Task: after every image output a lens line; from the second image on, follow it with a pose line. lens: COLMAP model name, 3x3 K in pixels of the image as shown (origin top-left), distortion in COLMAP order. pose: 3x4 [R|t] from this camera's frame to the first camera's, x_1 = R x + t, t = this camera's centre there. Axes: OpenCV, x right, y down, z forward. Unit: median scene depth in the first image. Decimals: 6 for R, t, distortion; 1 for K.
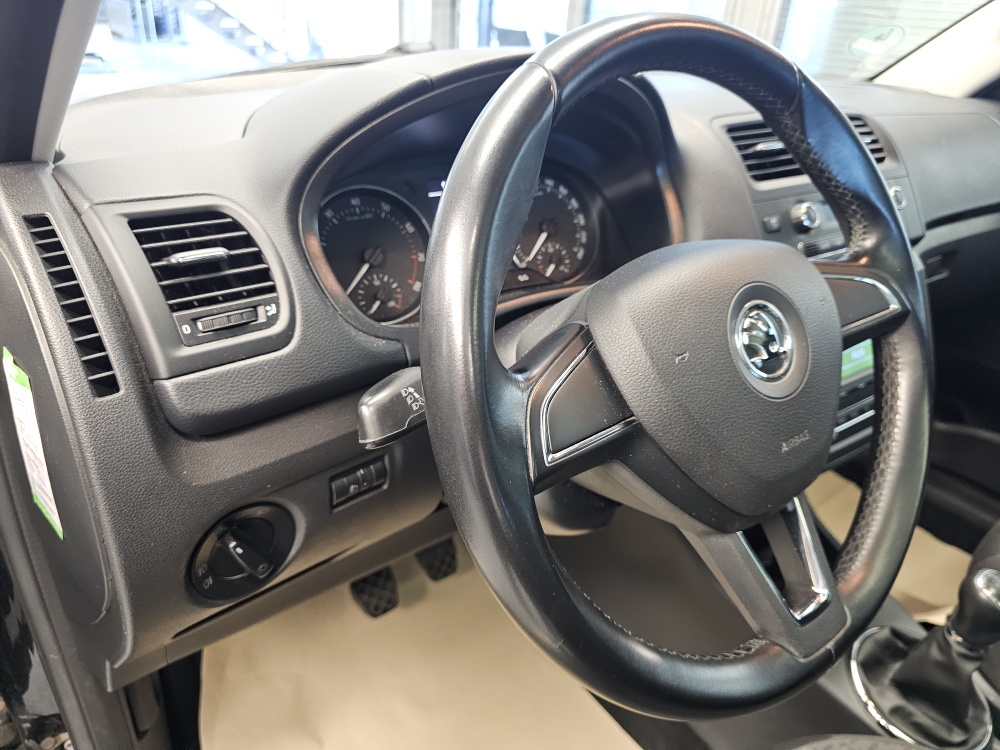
lens RADIAL K [[680.5, 0, 491.9], [0, 680.5, 371.4], [0, 0, 1]] dist [0.052508, -0.054189]
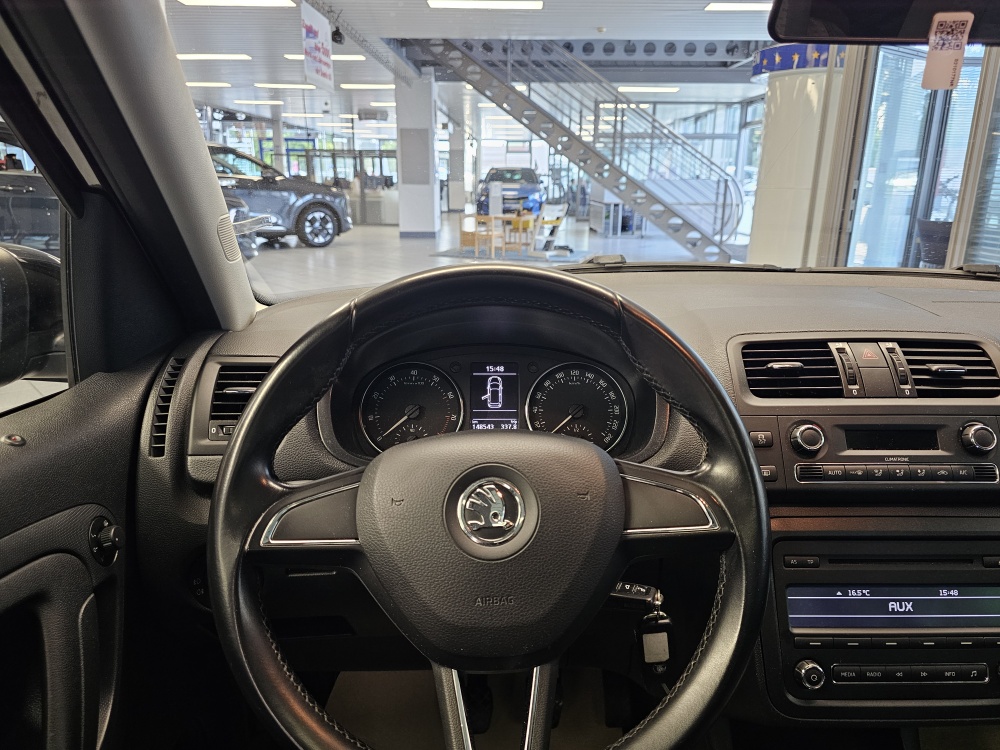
lens RADIAL K [[680.5, 0, 509.7], [0, 680.5, 372.4], [0, 0, 1]] dist [0.052508, -0.054189]
pose [[0.825729, 0.105849, -0.554046, 0.810926], [-0.237048, 0.956407, -0.170568, -0.061010], [0.511840, 0.272178, 0.814825, -0.044359]]
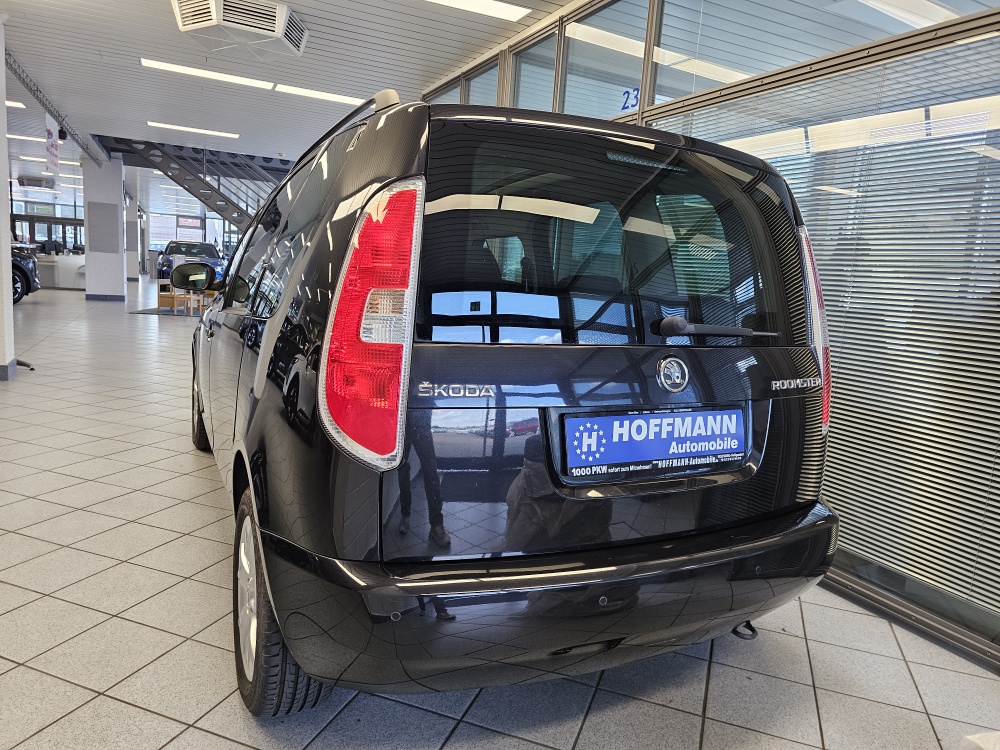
lens RADIAL K [[680.5, 0, 501.4], [0, 680.5, 384.6], [0, 0, 1]] dist [0.052508, -0.054189]
pose [[0.989200, 0.031392, -0.143174, 3.351311], [-0.078384, 0.938685, -0.335747, 2.980232], [0.123855, 0.343343, 0.931008, -5.328912]]
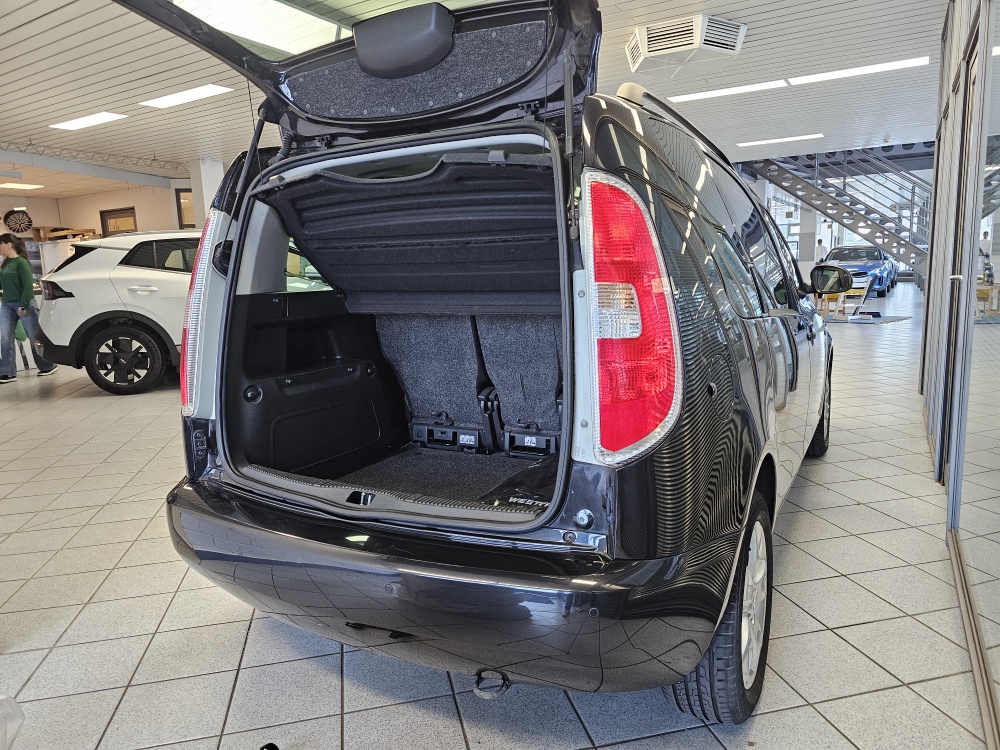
lens RADIAL K [[680.5, 0, 502.8], [0, 680.5, 375.3], [0, 0, 1]] dist [0.052508, -0.054189]
pose [[0.413354, 0.072548, -0.907676, 6.977805], [-0.389855, 0.914938, -0.104411, 1.876051], [0.822892, 0.397021, 0.406477, -2.851256]]
